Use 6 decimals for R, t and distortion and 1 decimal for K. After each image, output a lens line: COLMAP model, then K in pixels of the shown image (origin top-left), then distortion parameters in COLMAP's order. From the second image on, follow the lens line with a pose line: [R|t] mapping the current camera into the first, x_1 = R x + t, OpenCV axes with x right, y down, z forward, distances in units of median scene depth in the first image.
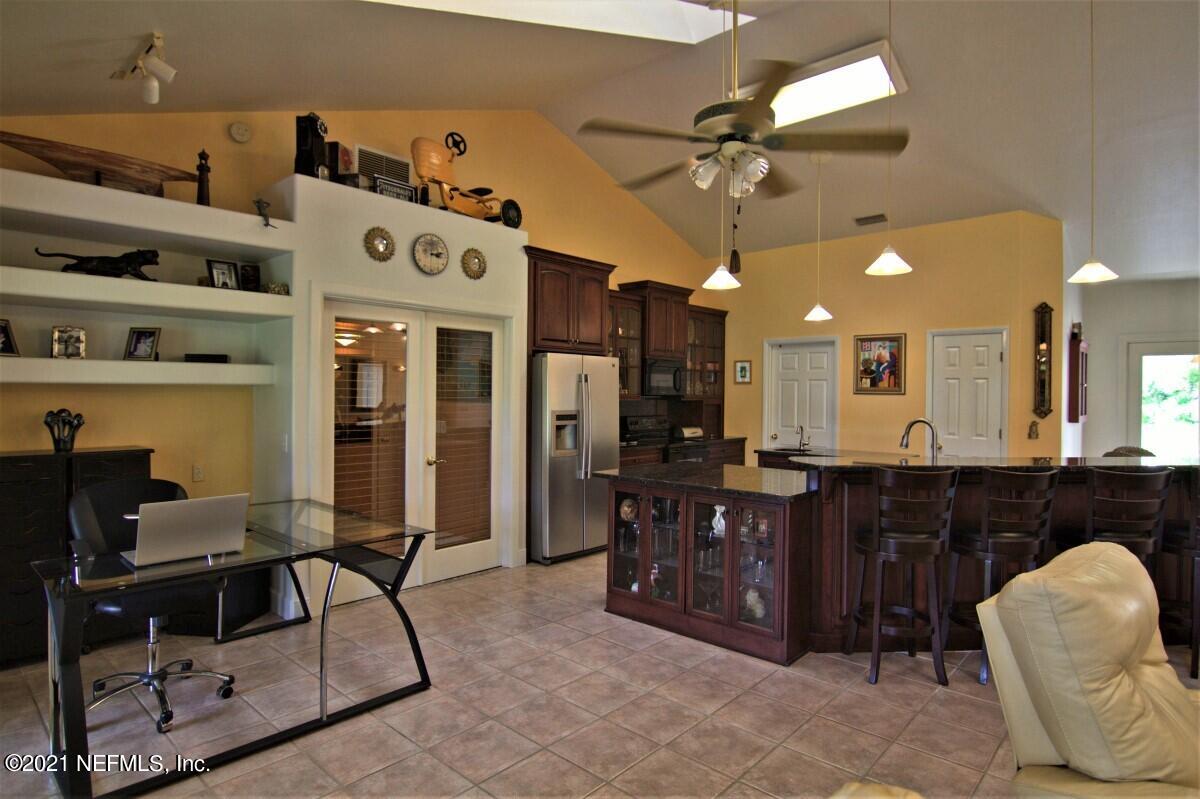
lens RADIAL K [[625.0, 0, 597.5], [0, 625.0, 397.7], [0, 0, 1]] dist [-0.009291, -0.009791]
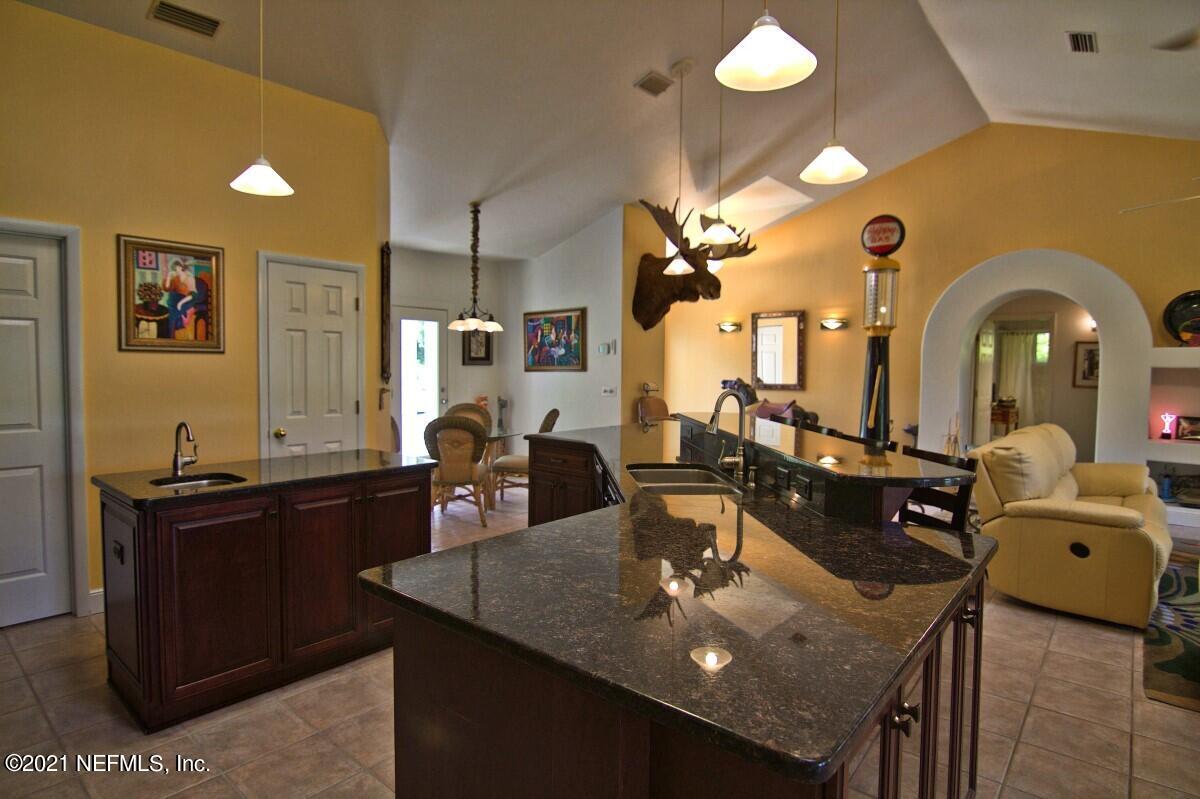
lens RADIAL K [[625.0, 0, 601.5], [0, 625.0, 396.7], [0, 0, 1]] dist [-0.009291, -0.009791]
pose [[-0.045022, -0.059976, 0.997184, -0.109732], [-0.004638, 0.998198, 0.059828, -0.001019], [-0.998975, -0.001931, -0.045219, 0.670998]]
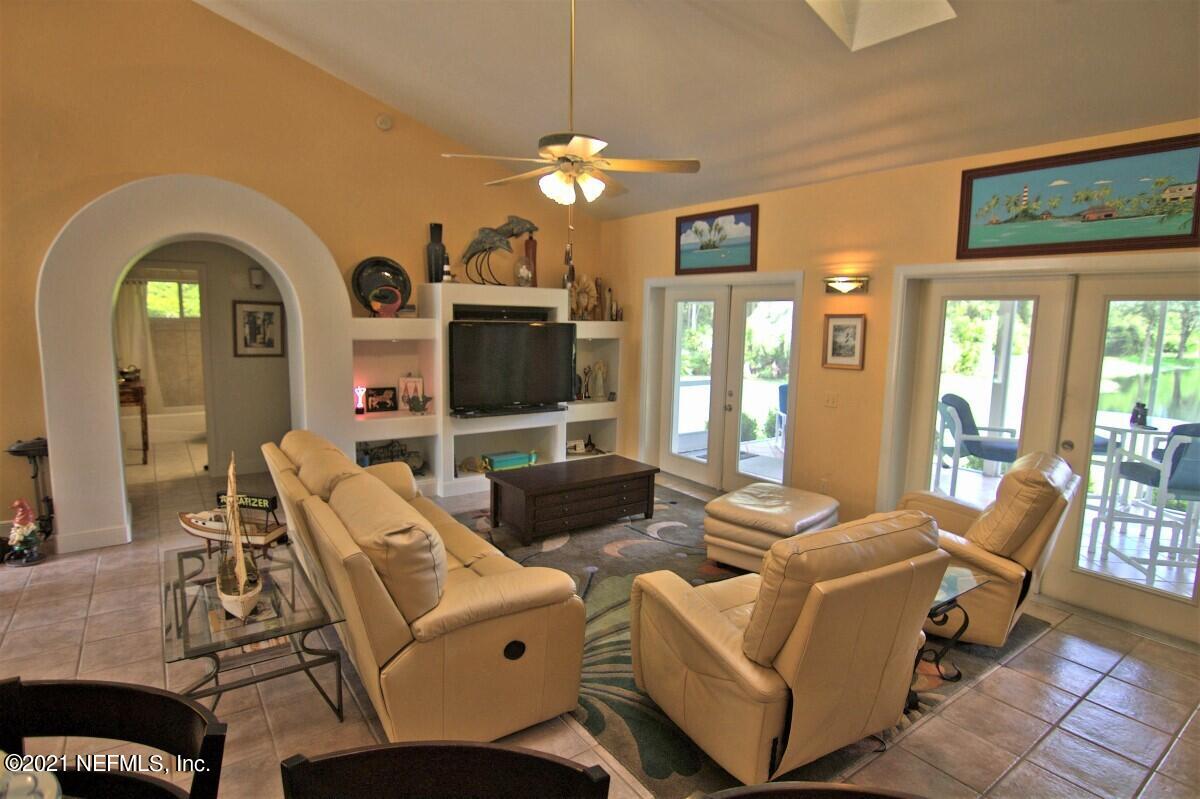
lens RADIAL K [[625.0, 0, 597.7], [0, 625.0, 394.5], [0, 0, 1]] dist [-0.009291, -0.009791]
pose [[-0.980045, -0.053777, 0.191365, 0.268731], [-0.028054, 0.990493, 0.134673, -0.041338], [-0.196788, 0.126617, -0.972236, 0.572970]]
